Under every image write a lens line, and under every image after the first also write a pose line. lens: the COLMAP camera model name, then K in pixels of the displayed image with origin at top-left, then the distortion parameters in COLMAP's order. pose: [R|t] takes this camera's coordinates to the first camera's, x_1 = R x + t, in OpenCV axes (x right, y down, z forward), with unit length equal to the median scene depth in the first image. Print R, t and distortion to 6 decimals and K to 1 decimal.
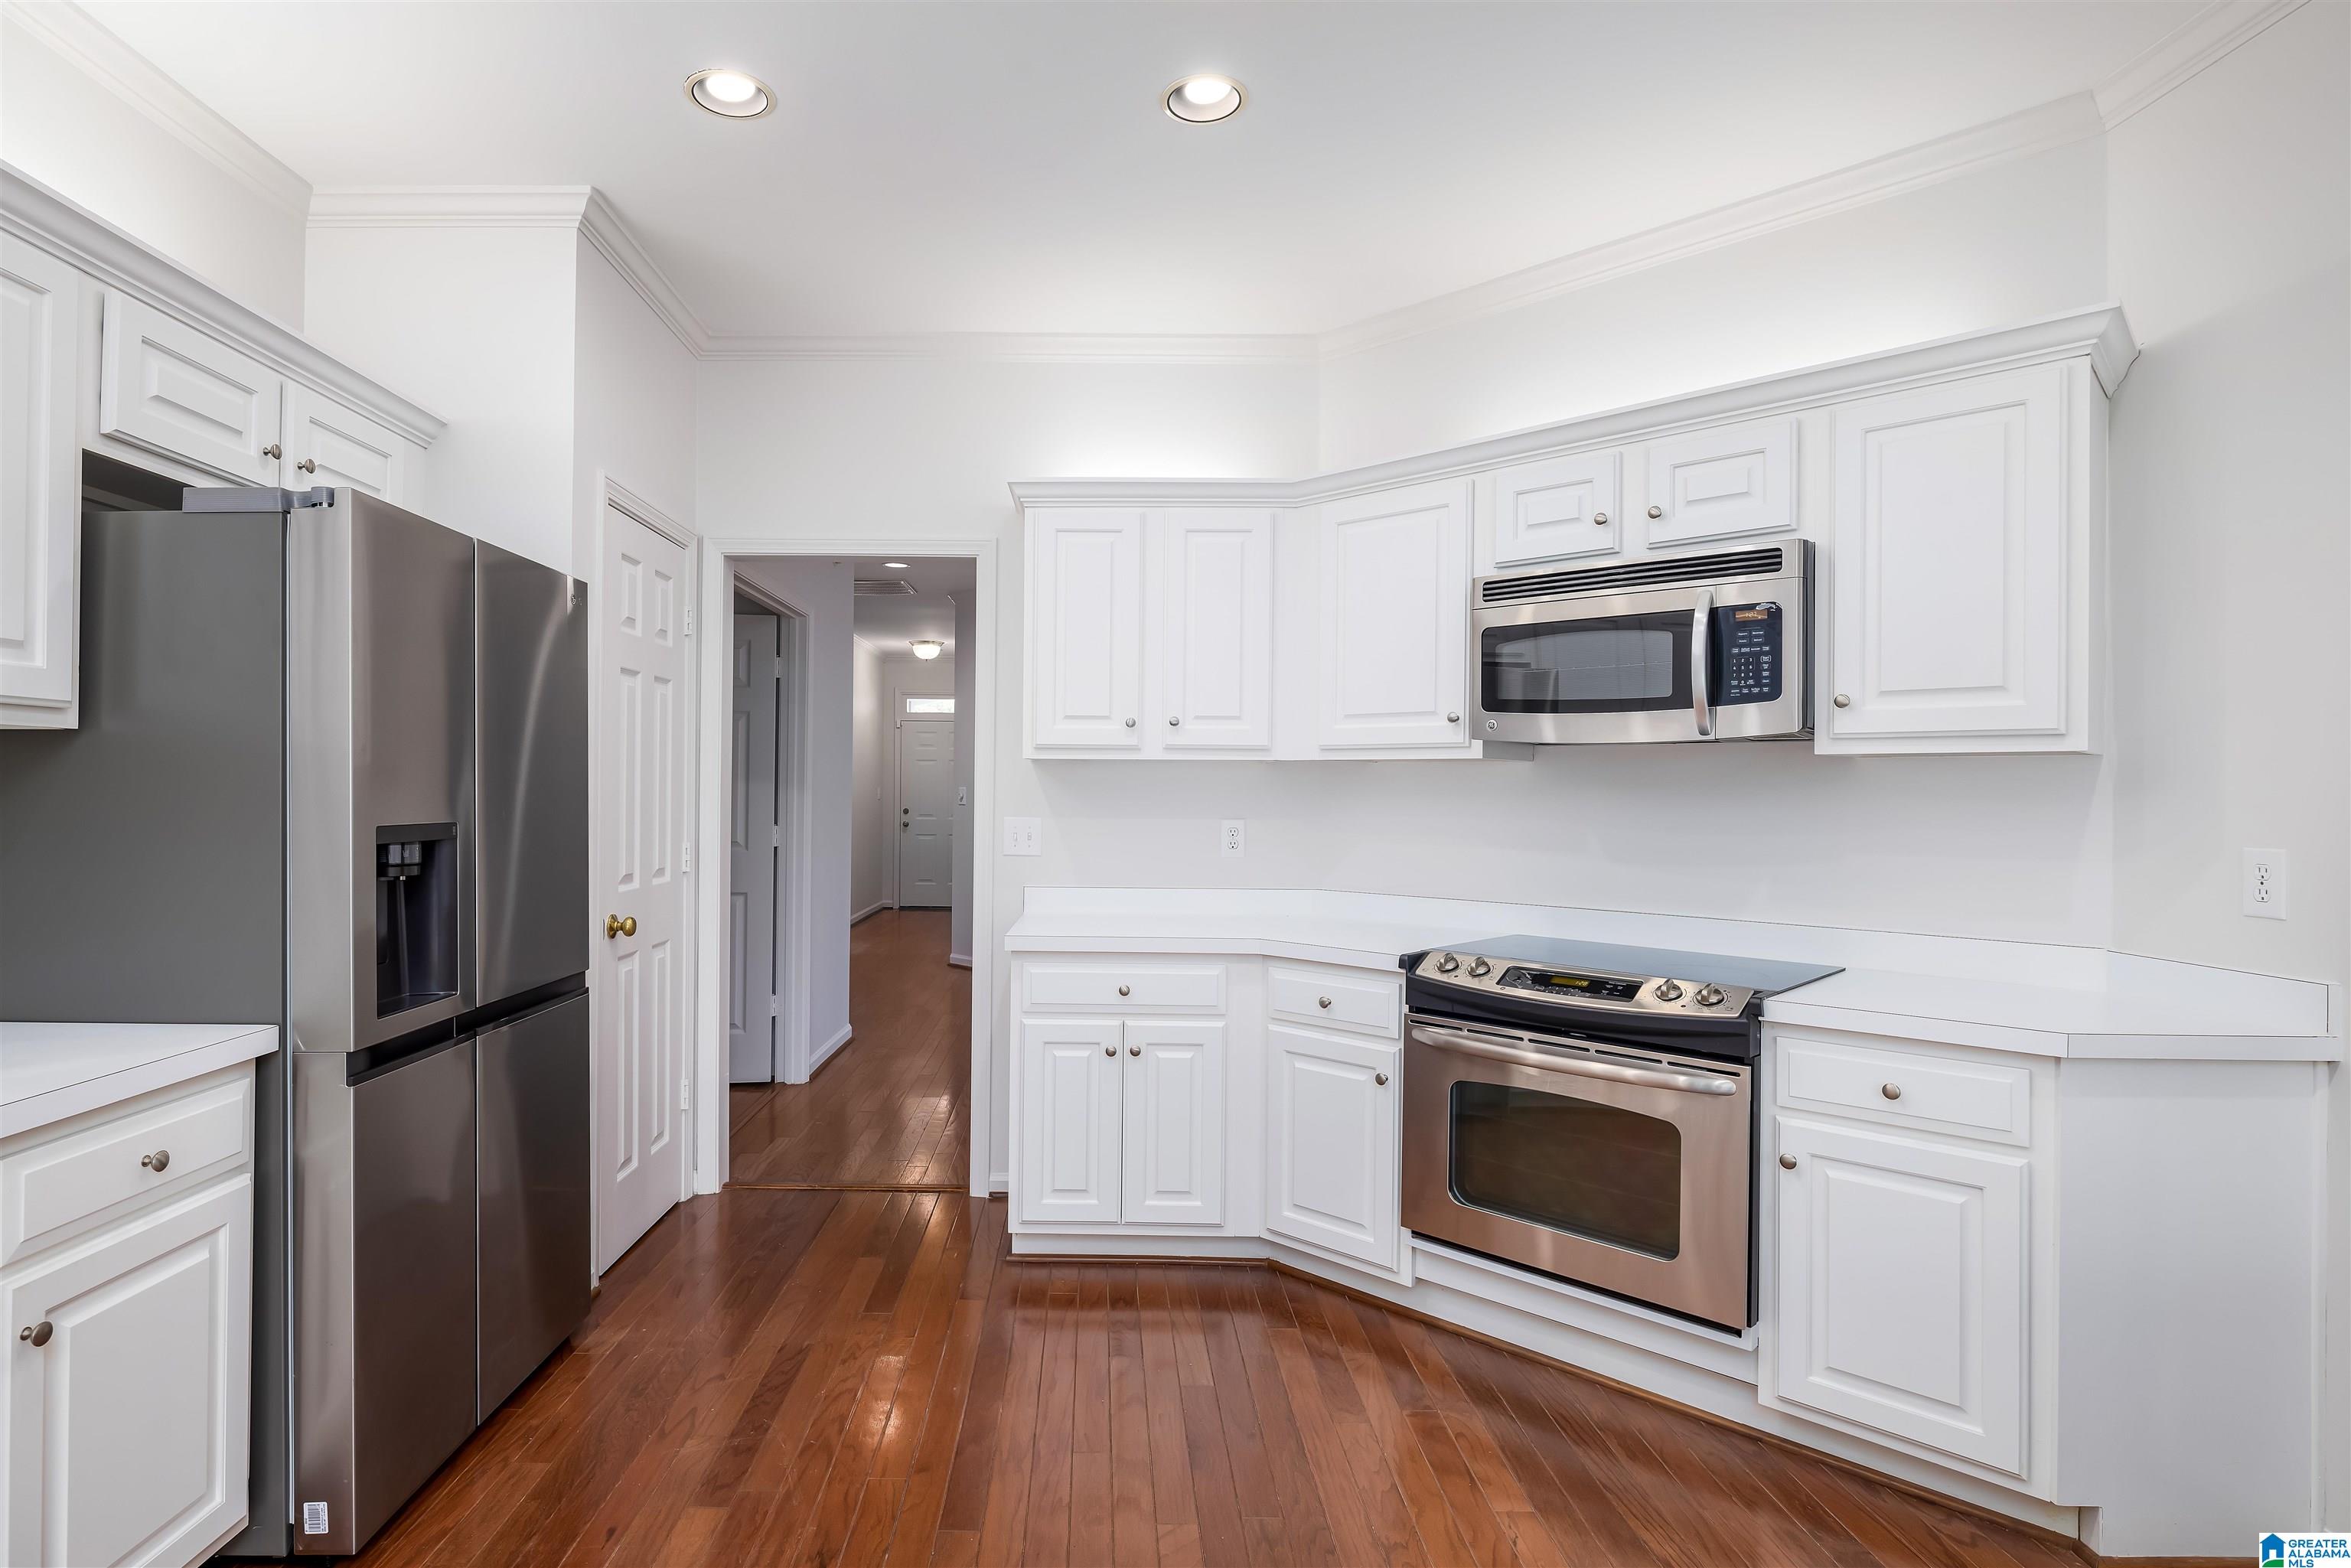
lens RADIAL K [[1218.2, 0, 1108.2], [0, 1218.2, 785.5], [0, 0, 1]] dist [-0.002786, 0.000817]
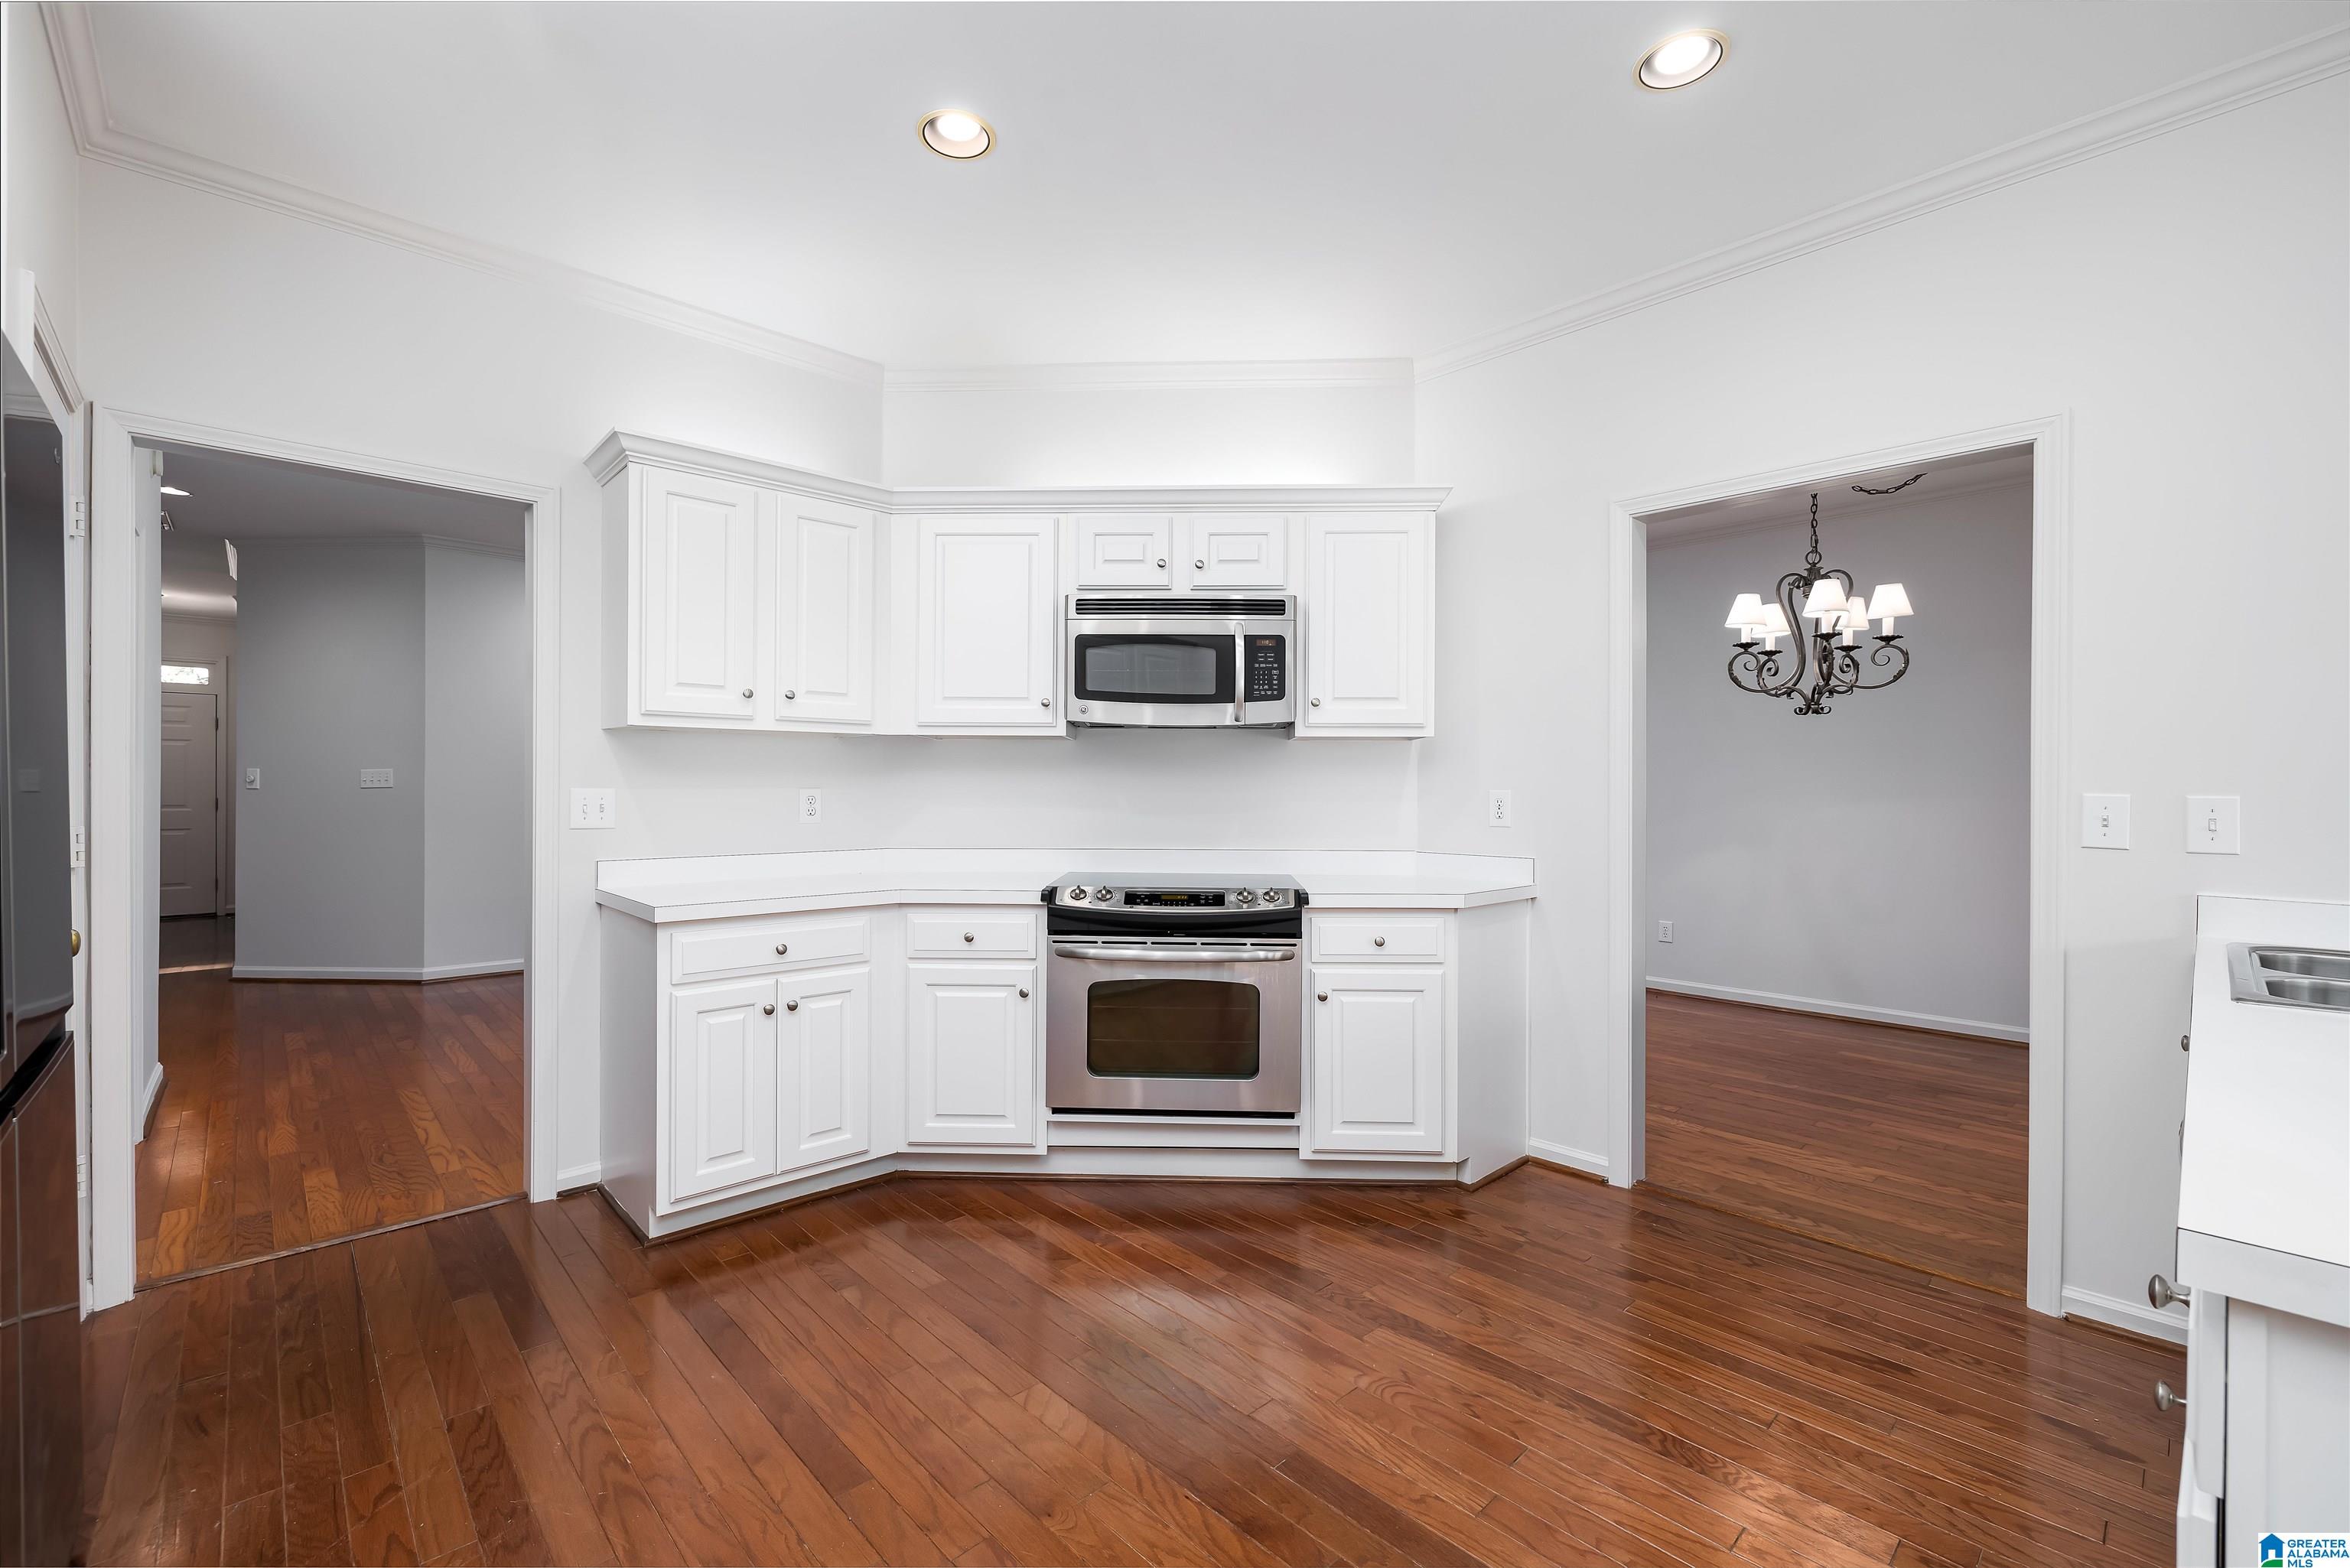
lens RADIAL K [[988.8, 0, 1181.4], [0, 988.8, 780.9], [0, 0, 1]] dist [0.001659, 0.000013]
pose [[0.726526, -0.004235, 0.687126, -0.357889], [0.000755, 0.999985, 0.005364, 0.022559], [-0.687138, -0.003378, 0.726519, 0.171119]]
